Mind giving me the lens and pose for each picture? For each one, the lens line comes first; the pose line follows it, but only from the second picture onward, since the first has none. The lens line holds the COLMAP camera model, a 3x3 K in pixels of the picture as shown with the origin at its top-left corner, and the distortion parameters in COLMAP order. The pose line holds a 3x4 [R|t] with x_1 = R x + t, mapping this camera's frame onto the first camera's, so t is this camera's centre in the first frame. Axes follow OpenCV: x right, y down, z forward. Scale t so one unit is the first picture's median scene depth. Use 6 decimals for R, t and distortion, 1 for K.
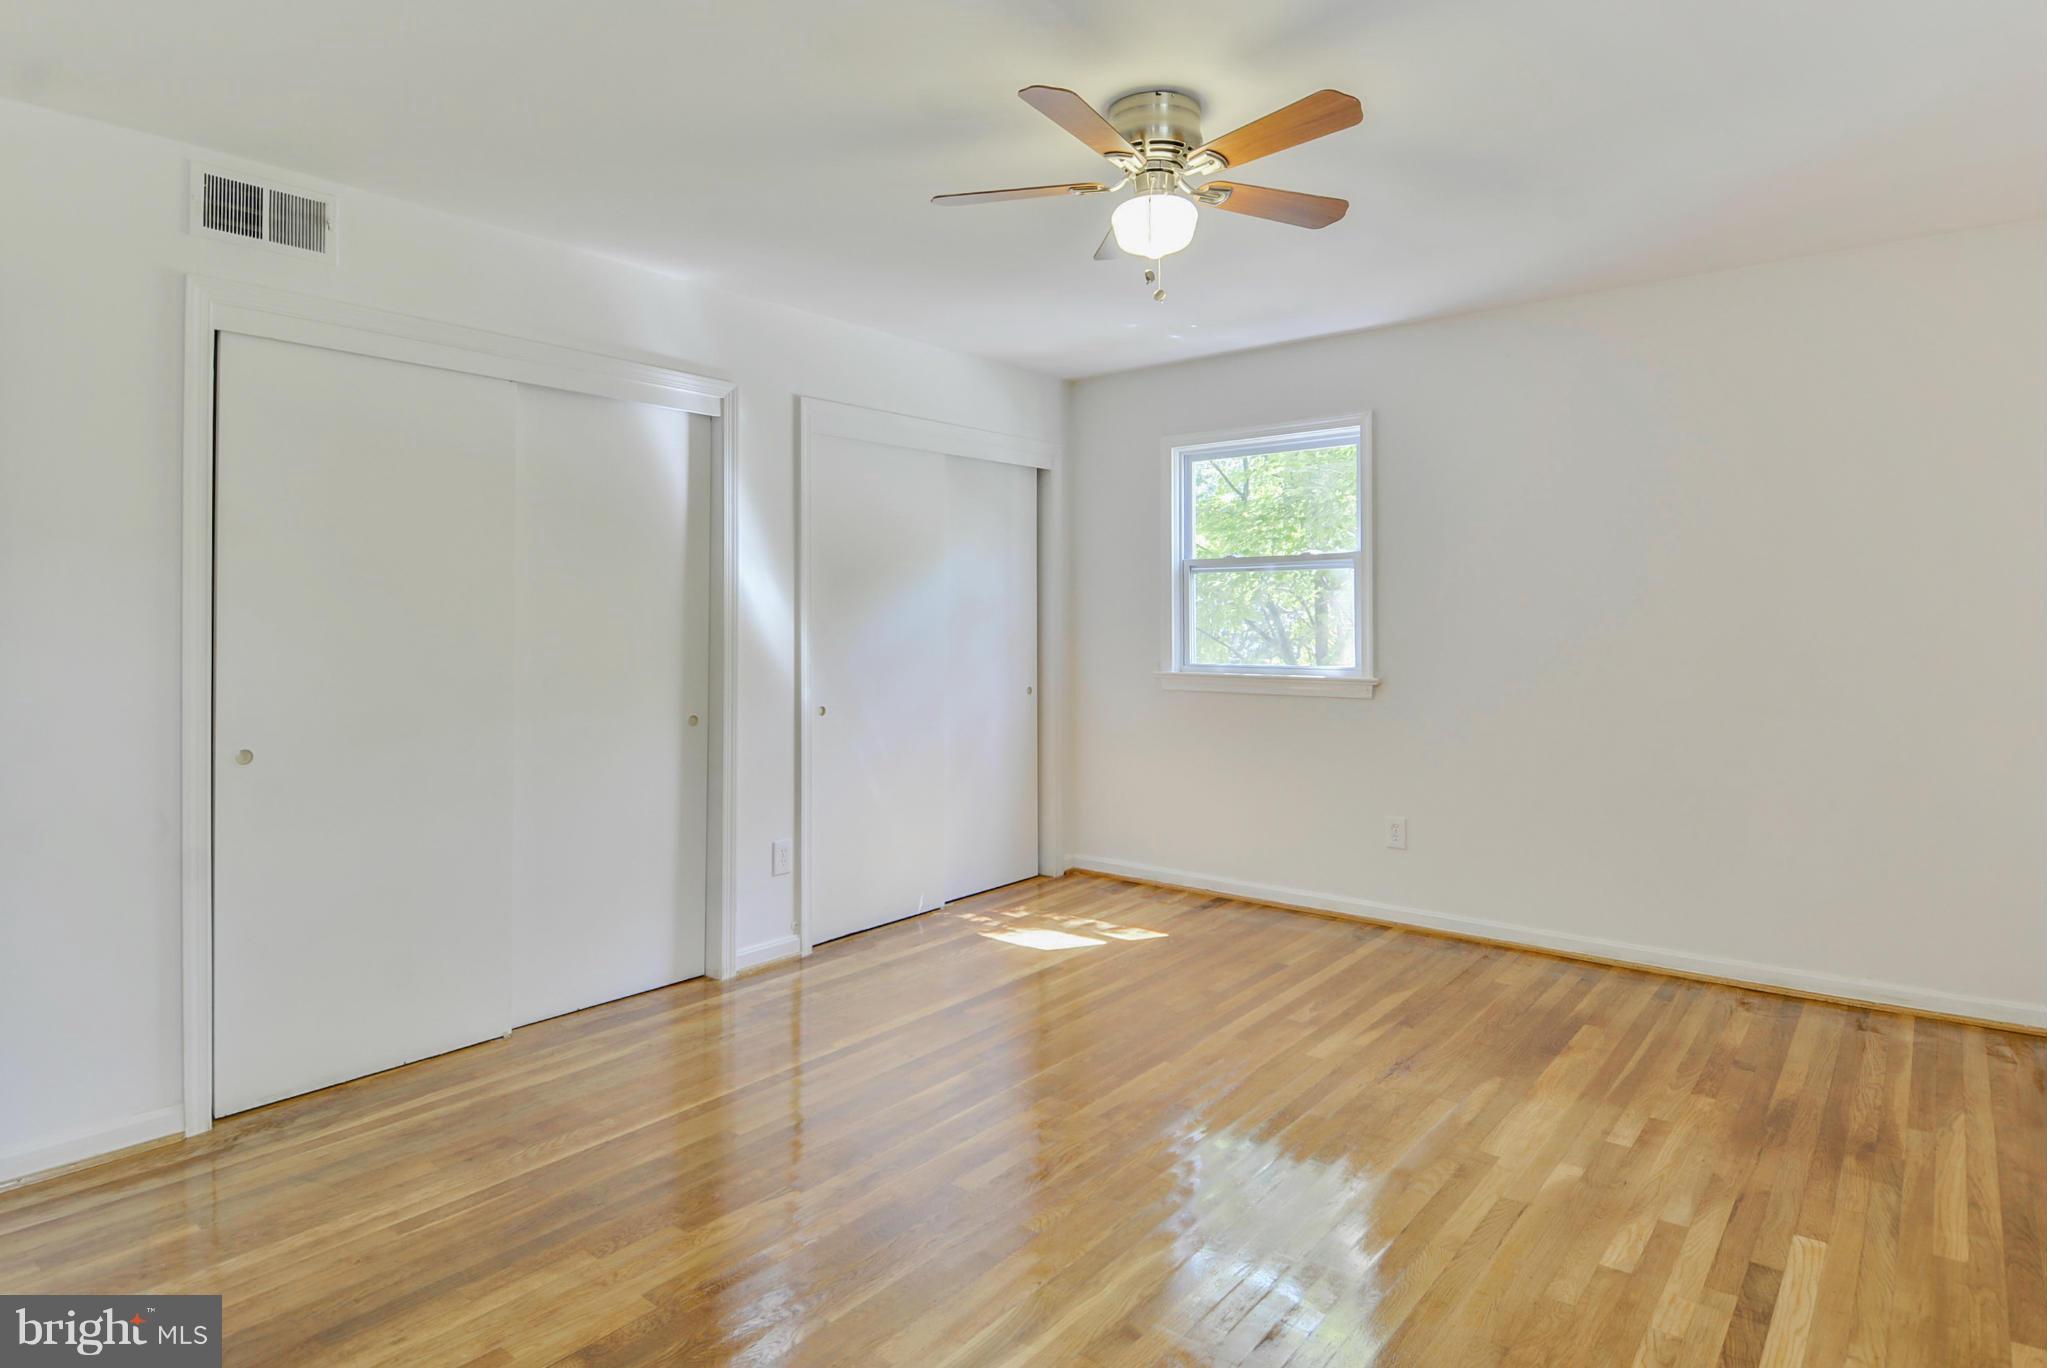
lens RADIAL K [[1142.2, 0, 1027.1], [0, 1142.2, 619.1], [0, 0, 1]] dist [0.030441, -0.000041]
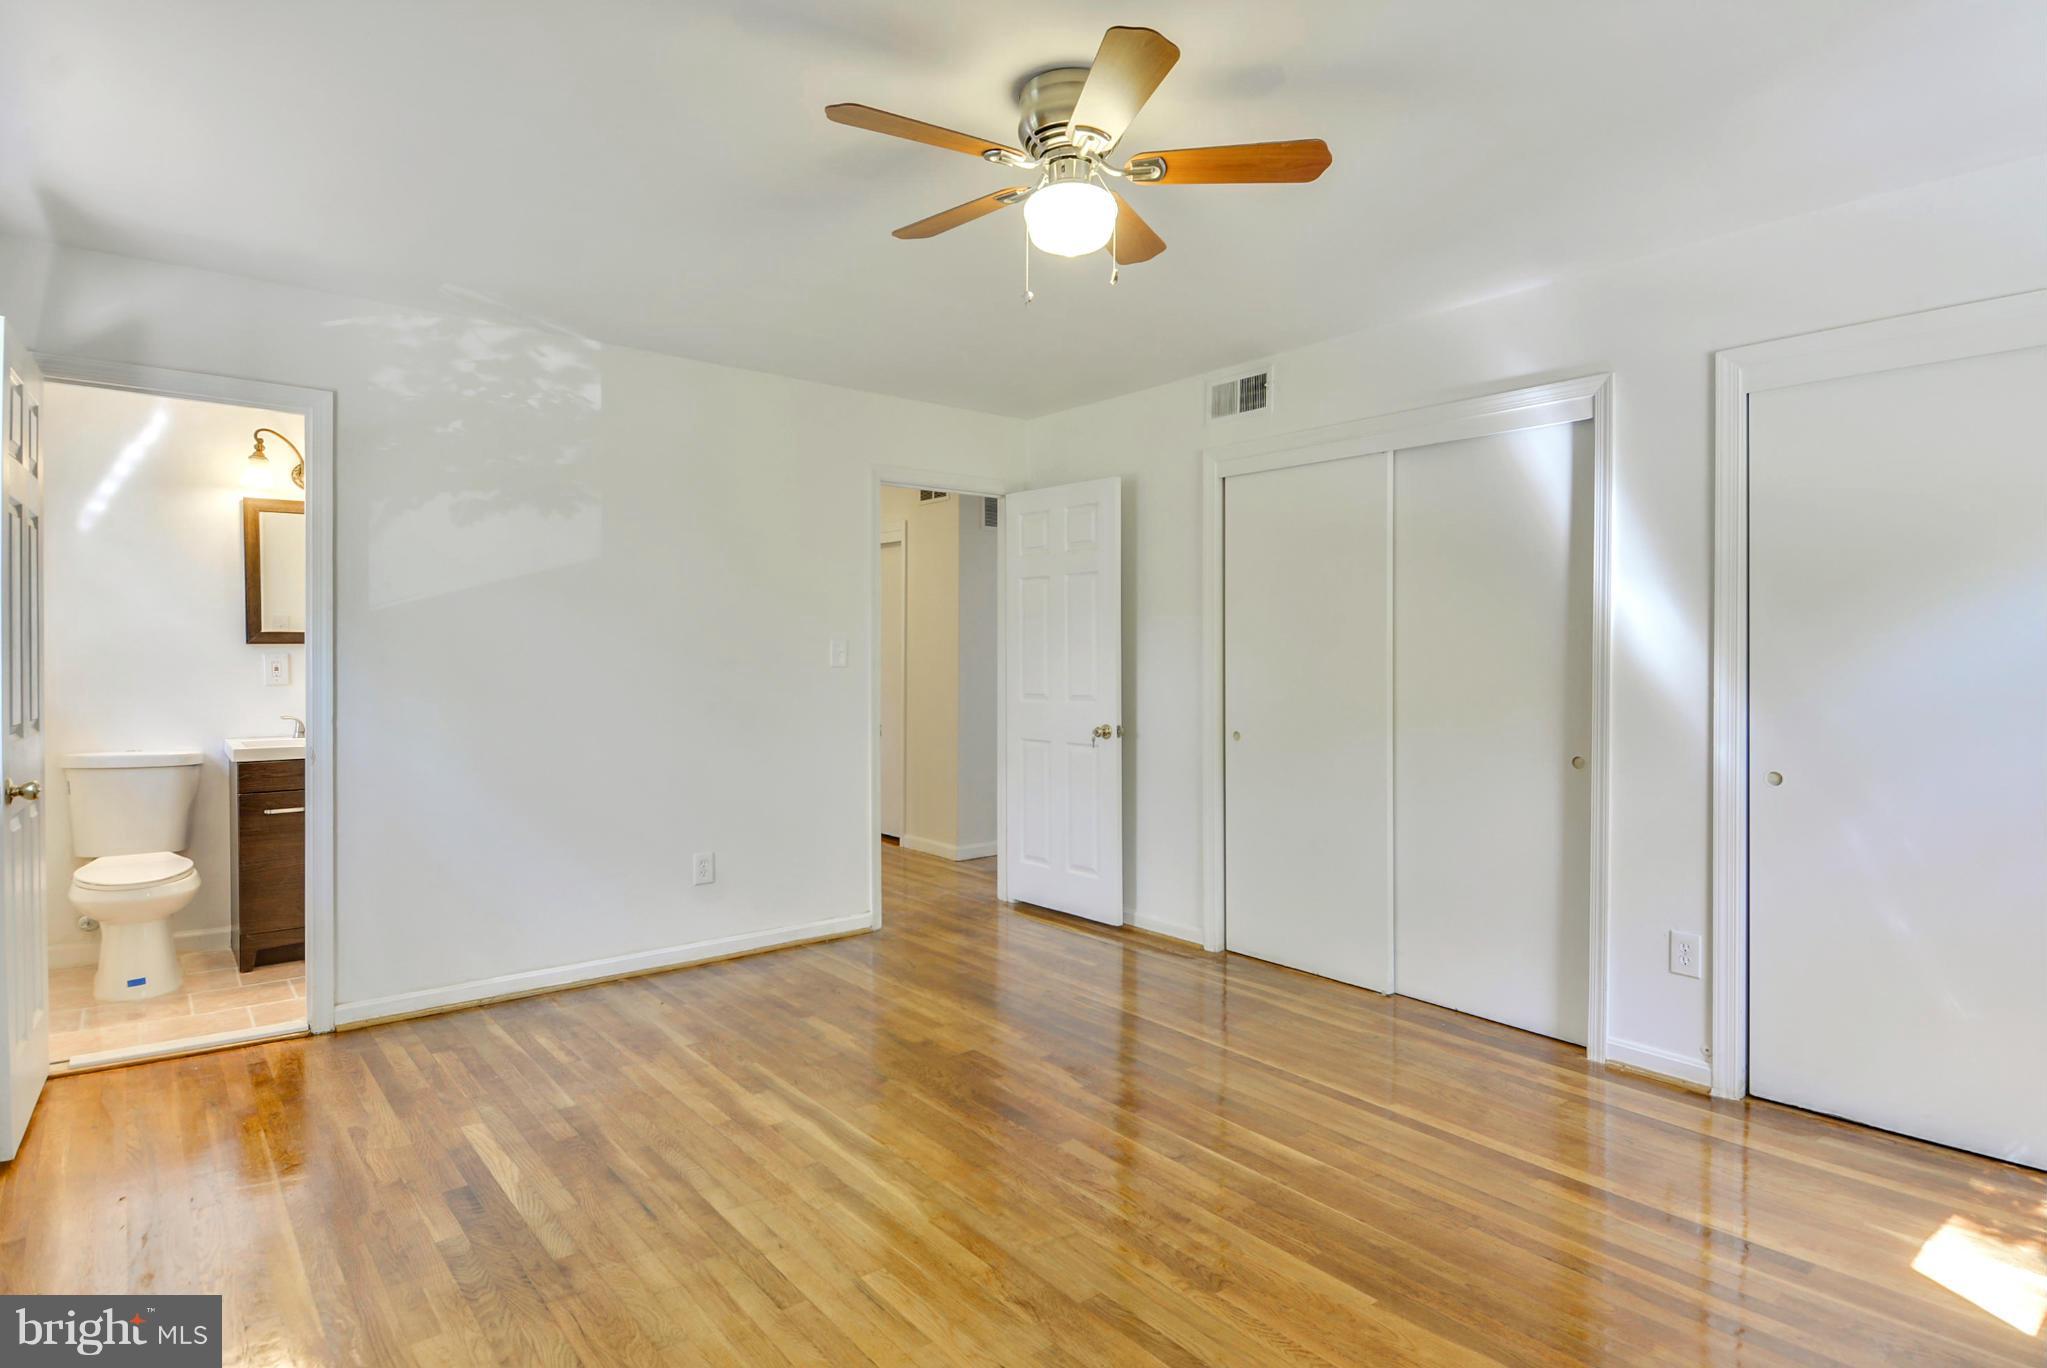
lens RADIAL K [[1100.0, 0, 1027.0], [0, 1100.0, 673.0], [0, 0, 1]] dist [-0.001725, -0.000668]
pose [[-0.221667, 0.021960, -0.974875, 0.649389], [0.004164, 0.999759, 0.021574, -0.002052], [0.975114, 0.000723, -0.221705, 0.769223]]
